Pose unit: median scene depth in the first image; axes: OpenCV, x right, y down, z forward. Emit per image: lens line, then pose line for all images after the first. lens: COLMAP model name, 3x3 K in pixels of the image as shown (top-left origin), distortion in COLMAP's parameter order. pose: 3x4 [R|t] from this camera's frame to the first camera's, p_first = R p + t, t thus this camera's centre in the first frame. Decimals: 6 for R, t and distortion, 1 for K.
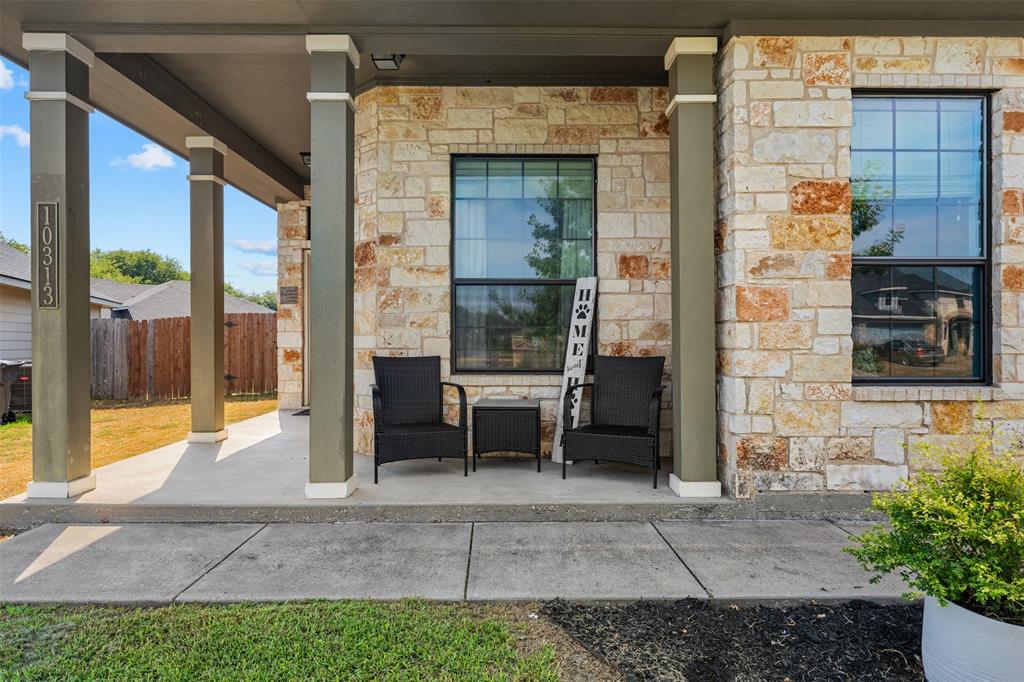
lens RADIAL K [[622.5, 0, 512.0], [0, 622.5, 341.0], [0, 0, 1]] dist [-0.000760, -0.000394]
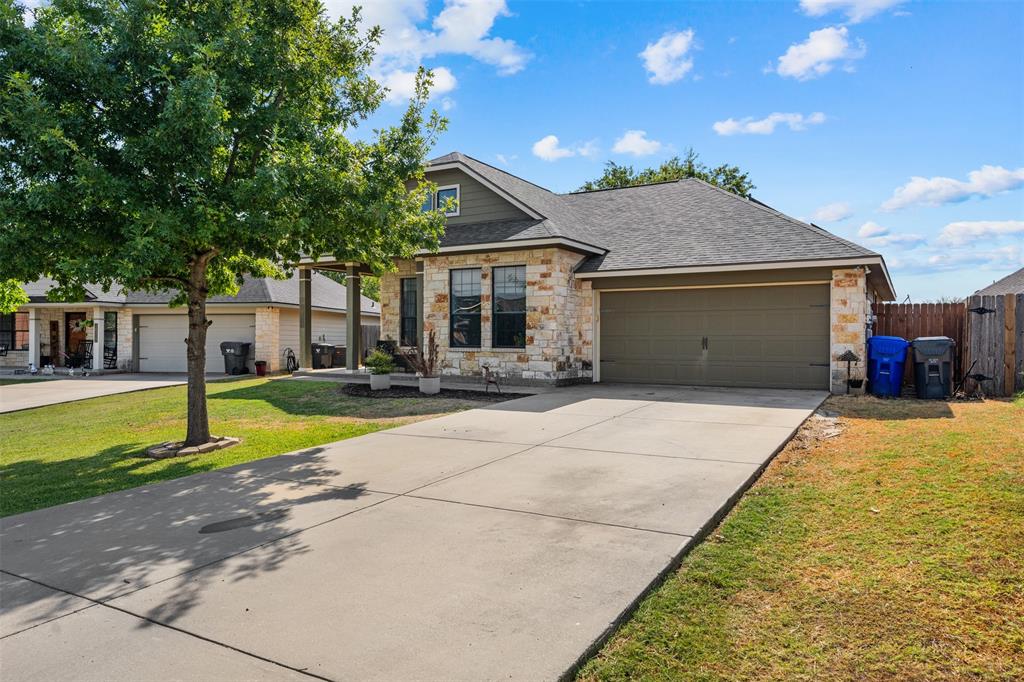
lens RADIAL K [[691.6, 0, 512.0], [0, 691.6, 341.0], [0, 0, 1]] dist [-0.000024, -0.000015]
pose [[0.855337, 0.004312, -0.518054, 3.063130], [-0.003343, 0.999990, 0.002804, 0.019441], [0.518062, -0.000666, 0.855343, -2.412459]]
